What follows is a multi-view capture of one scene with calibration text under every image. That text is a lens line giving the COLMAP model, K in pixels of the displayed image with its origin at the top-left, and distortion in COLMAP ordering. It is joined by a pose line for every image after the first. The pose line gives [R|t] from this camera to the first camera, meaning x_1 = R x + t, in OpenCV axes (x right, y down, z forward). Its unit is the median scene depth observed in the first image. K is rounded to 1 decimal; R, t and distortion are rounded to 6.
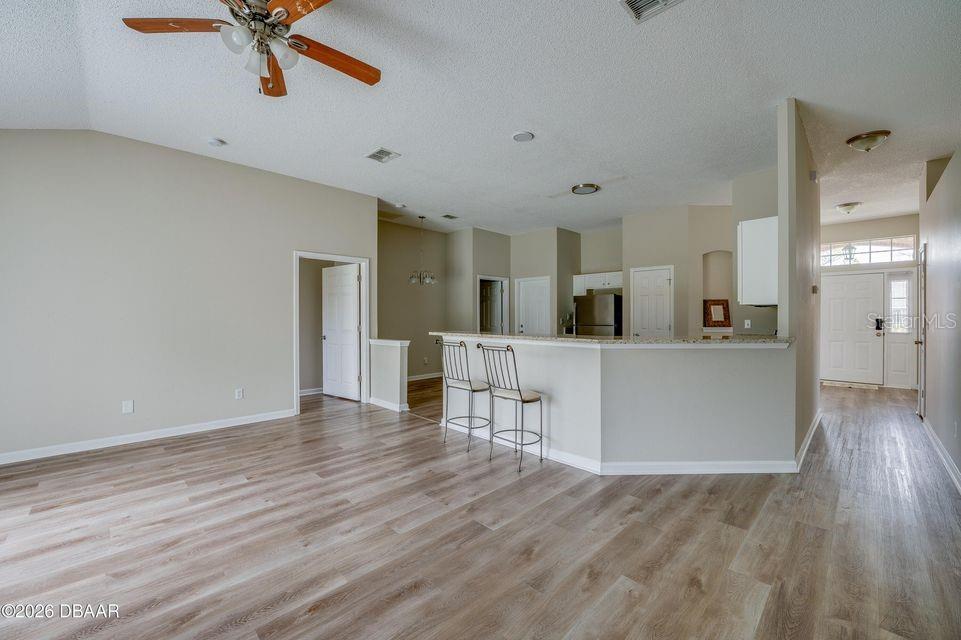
lens RADIAL K [[383.8, 0, 482.8], [0, 383.8, 317.7], [0, 0, 1]] dist [-0.017221, 0.002579]
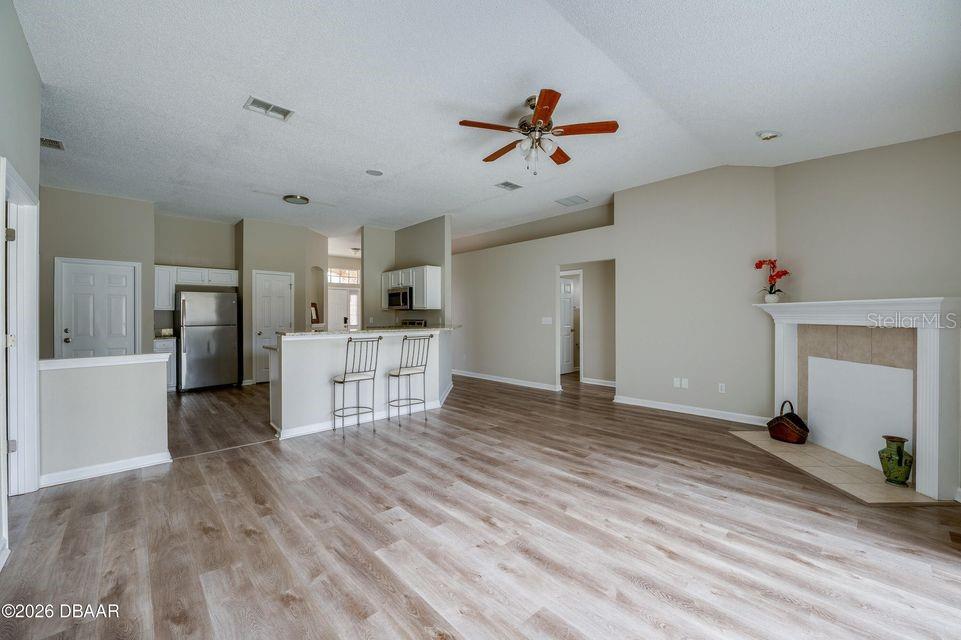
lens RADIAL K [[383.8, 0, 482.8], [0, 383.8, 317.7], [0, 0, 1]] dist [-0.017221, 0.002579]
pose [[0.033322, -0.002920, 0.999440, -1.510172], [0.005190, 0.999983, 0.002748, 0.004616], [-0.999431, 0.005095, 0.033336, 0.802055]]
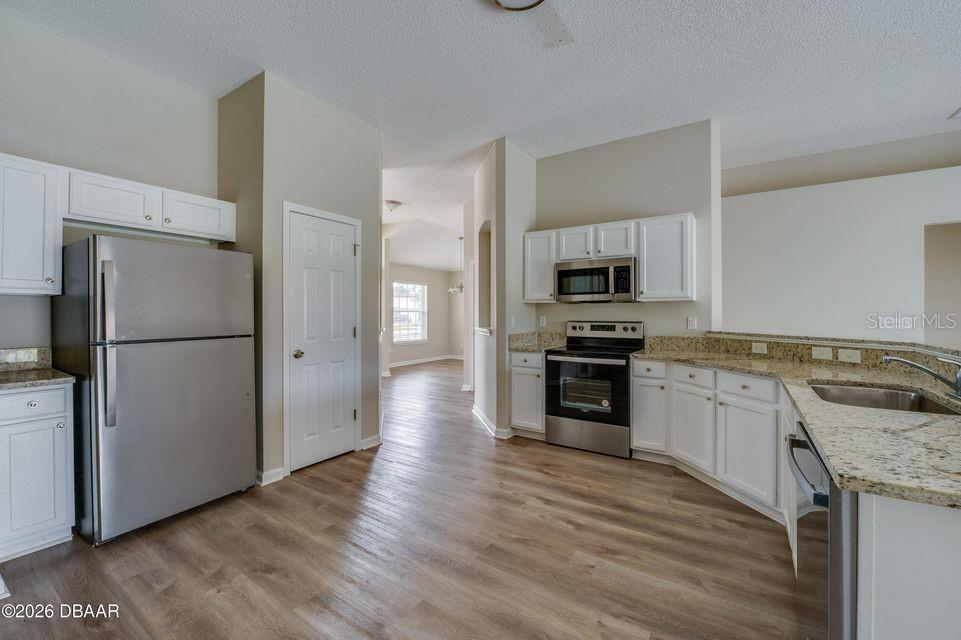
lens RADIAL K [[383.8, 0, 482.8], [0, 383.8, 317.7], [0, 0, 1]] dist [-0.017221, 0.002579]
pose [[-0.201196, -0.007987, 0.979518, -0.168384], [0.000486, 0.999966, 0.008254, -0.001822], [-0.979551, 0.002137, -0.201186, 2.084369]]
